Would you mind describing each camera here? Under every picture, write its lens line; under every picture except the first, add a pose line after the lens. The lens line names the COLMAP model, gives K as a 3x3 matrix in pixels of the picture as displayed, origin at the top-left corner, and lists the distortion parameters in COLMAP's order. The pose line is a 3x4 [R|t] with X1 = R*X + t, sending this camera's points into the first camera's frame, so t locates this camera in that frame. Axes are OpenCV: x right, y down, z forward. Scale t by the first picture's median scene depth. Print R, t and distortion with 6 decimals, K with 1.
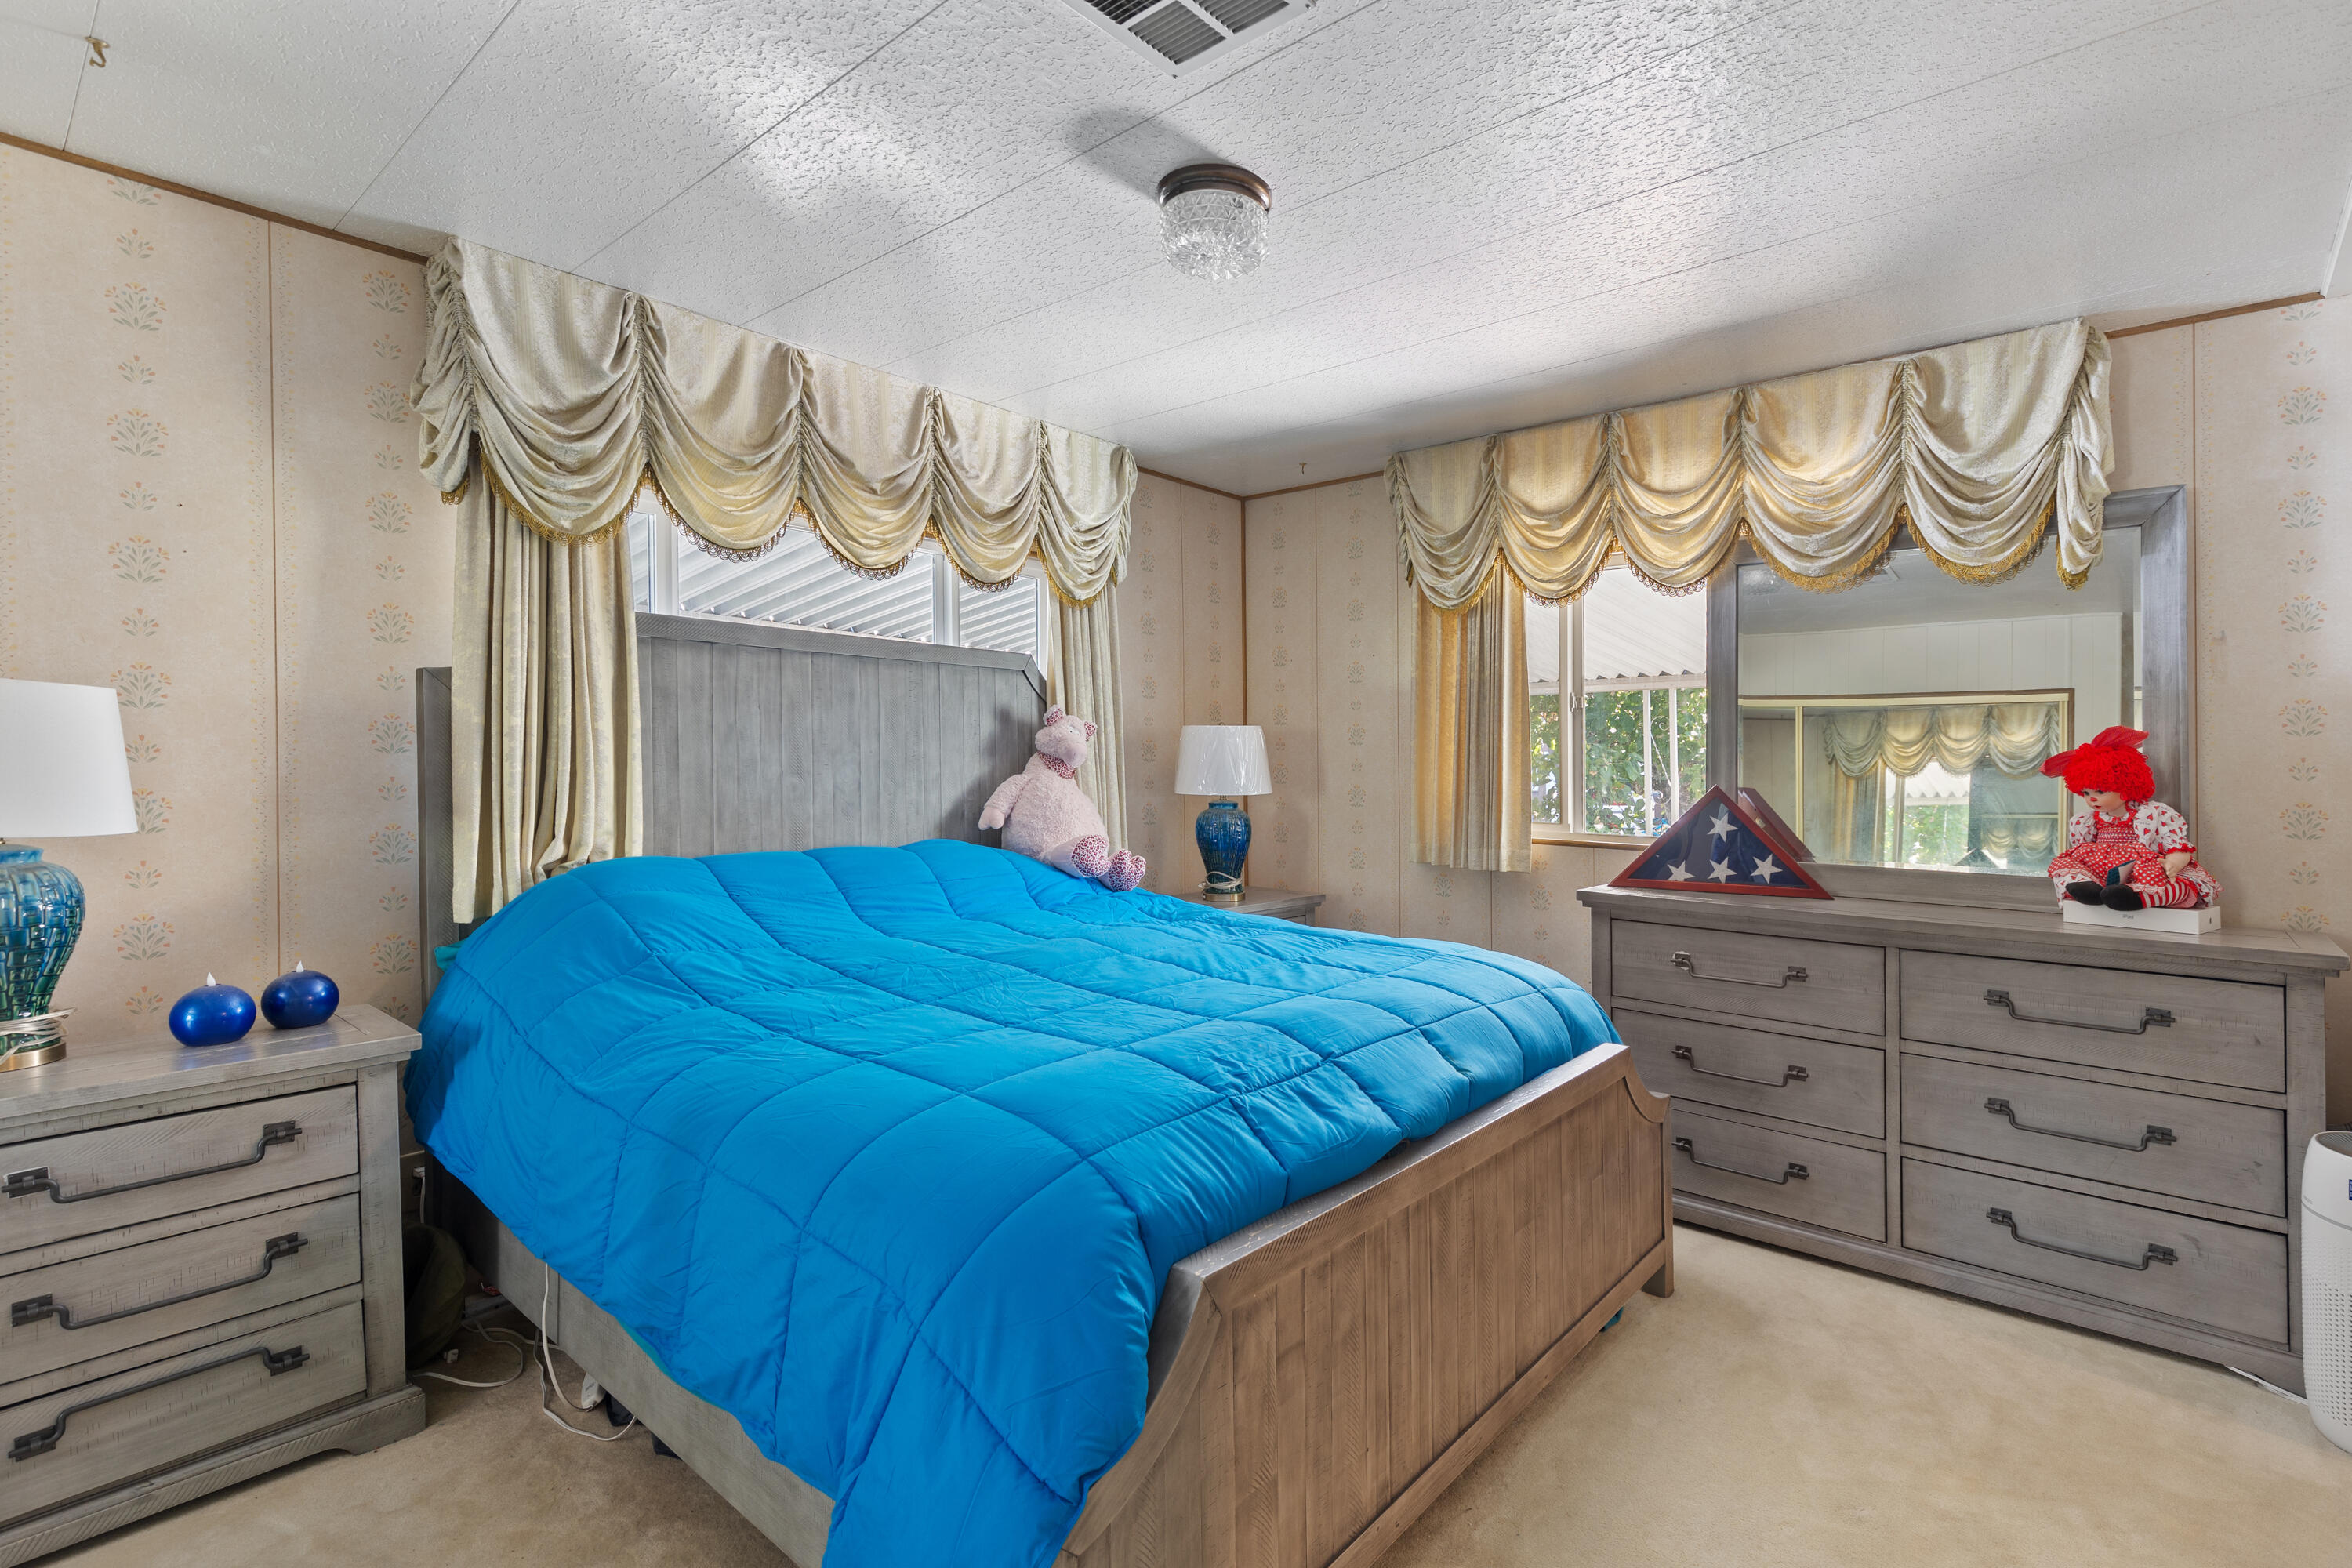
lens RADIAL K [[1063.2, 0, 1192.1], [0, 1063.2, 792.8], [0, 0, 1]] dist [0.003953, 0.000053]
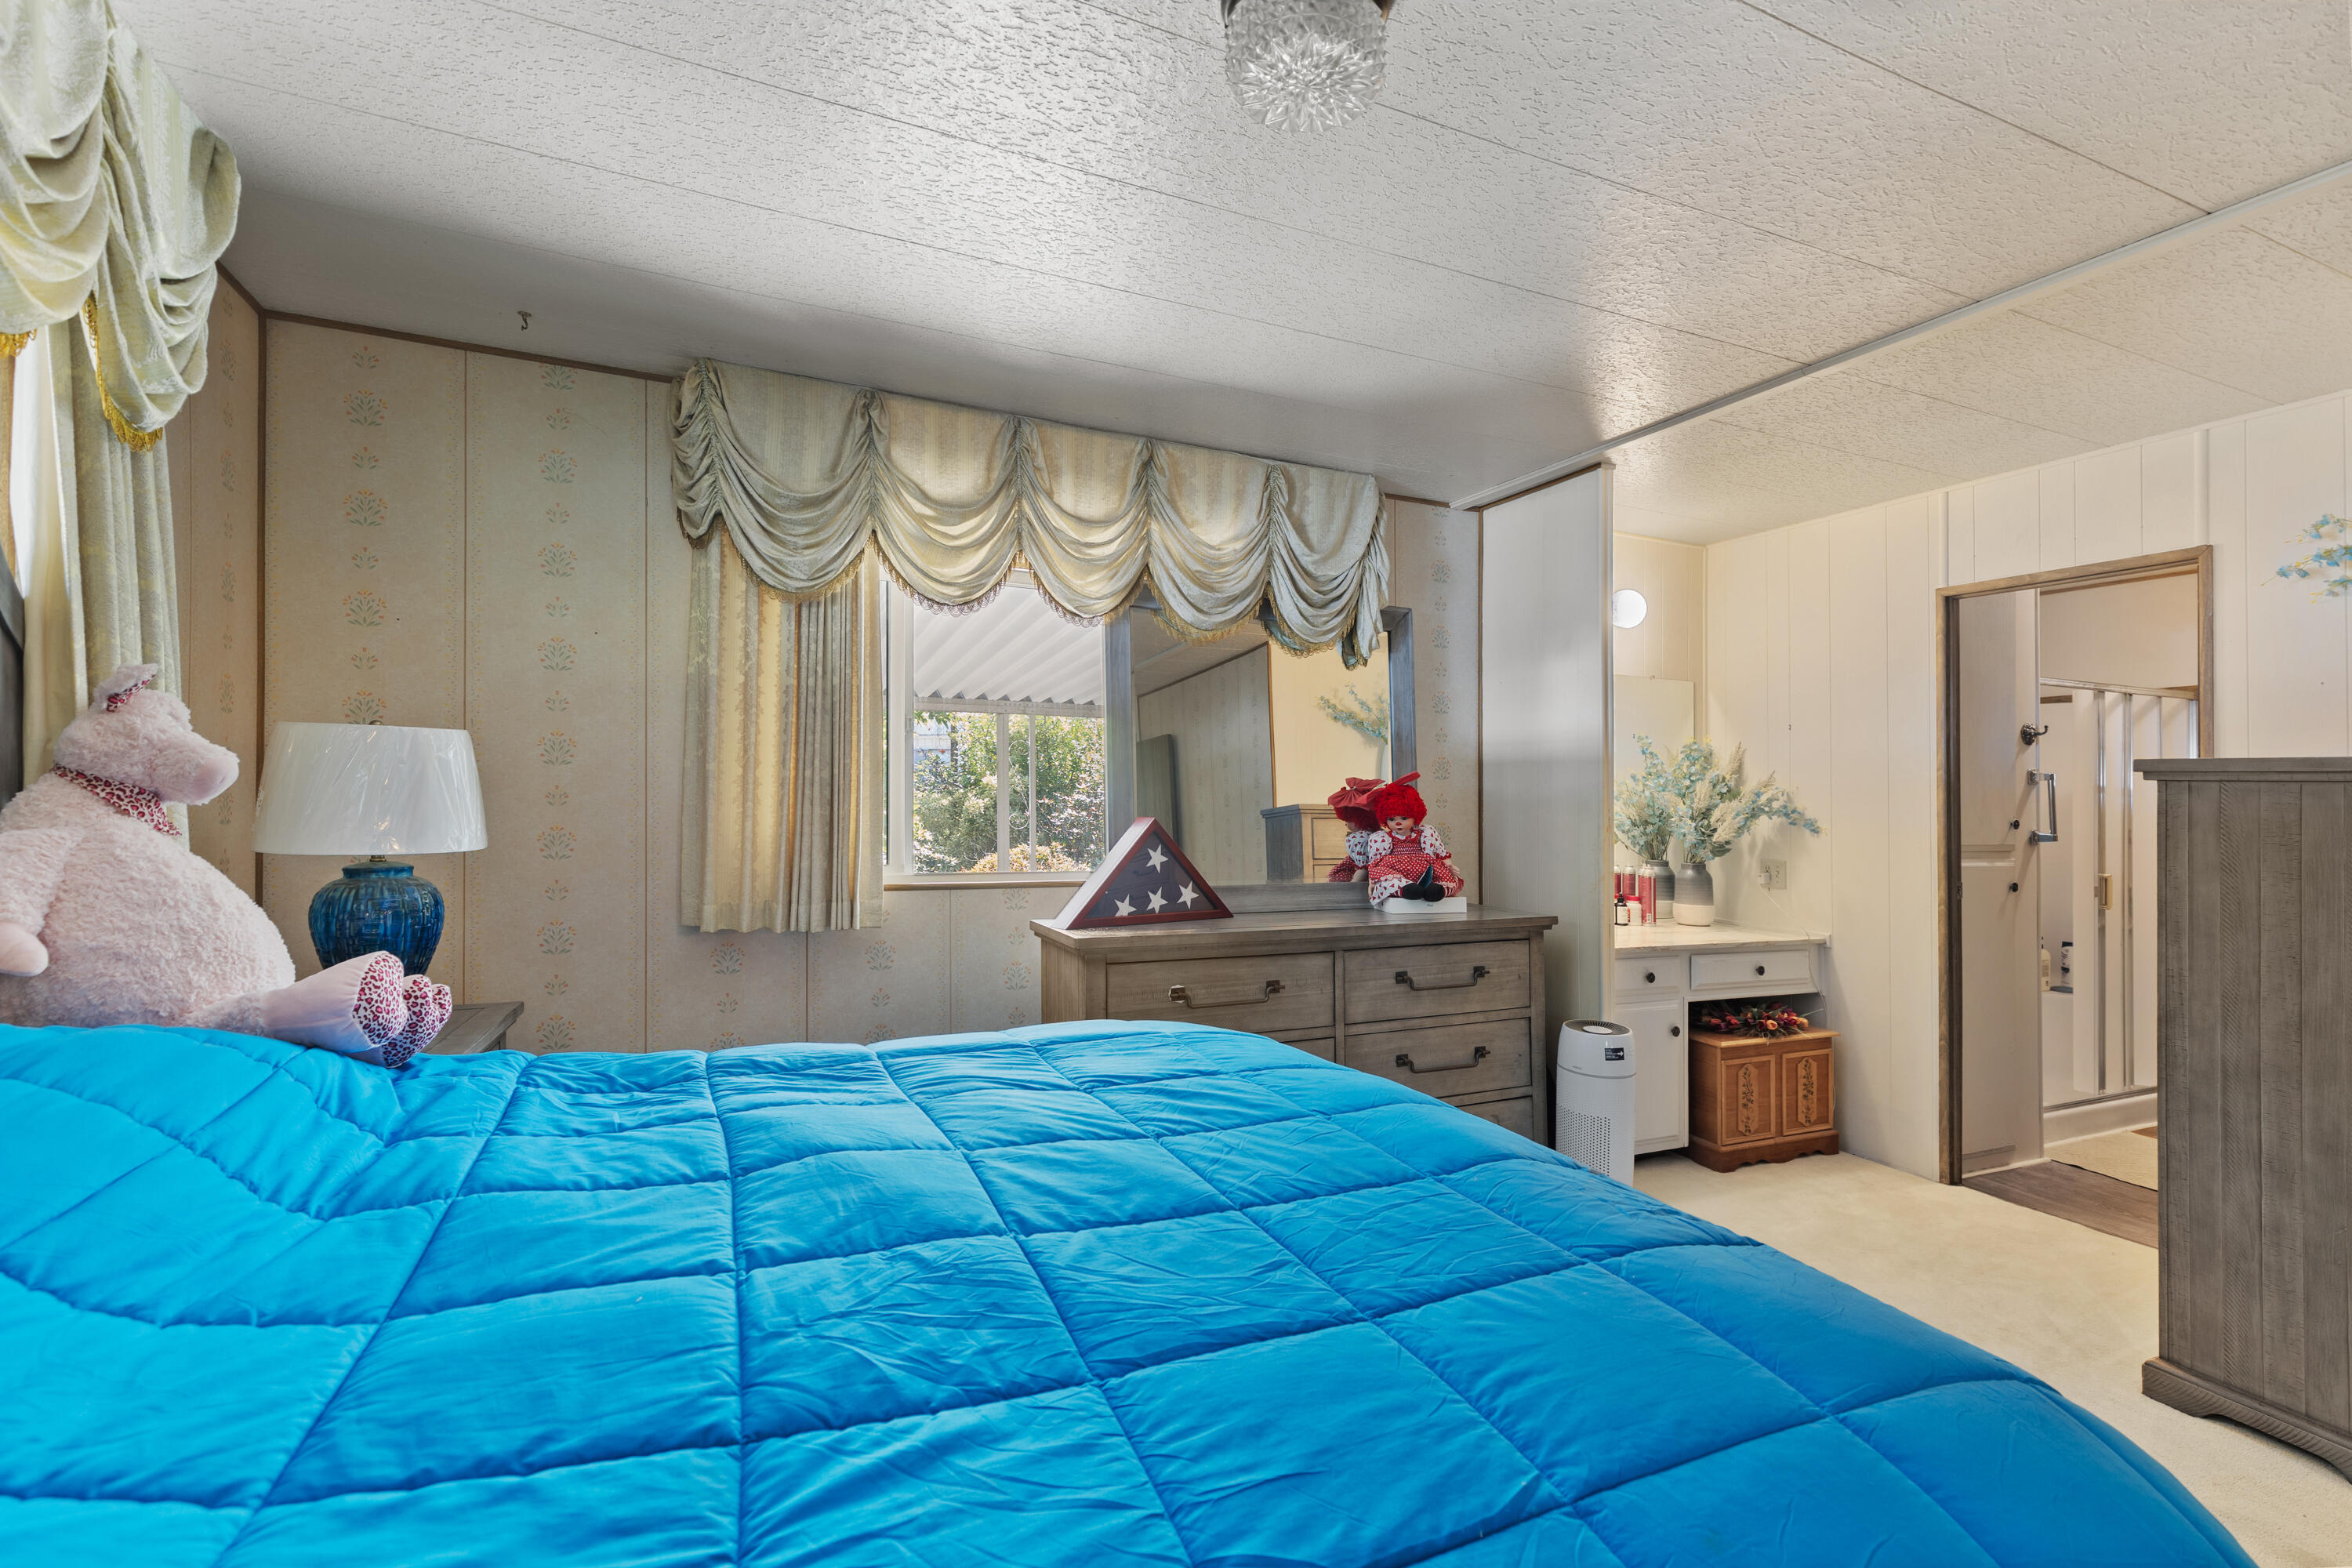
lens RADIAL K [[1081.1, 0, 1117.9], [0, 1081.1, 777.7], [0, 0, 1]] dist [0.000816, -0.000214]
pose [[0.402408, 0.008405, 0.915422, -0.473412], [0.016673, 0.999725, -0.016508, -0.029024], [-0.915308, 0.021906, 0.402157, 0.609256]]
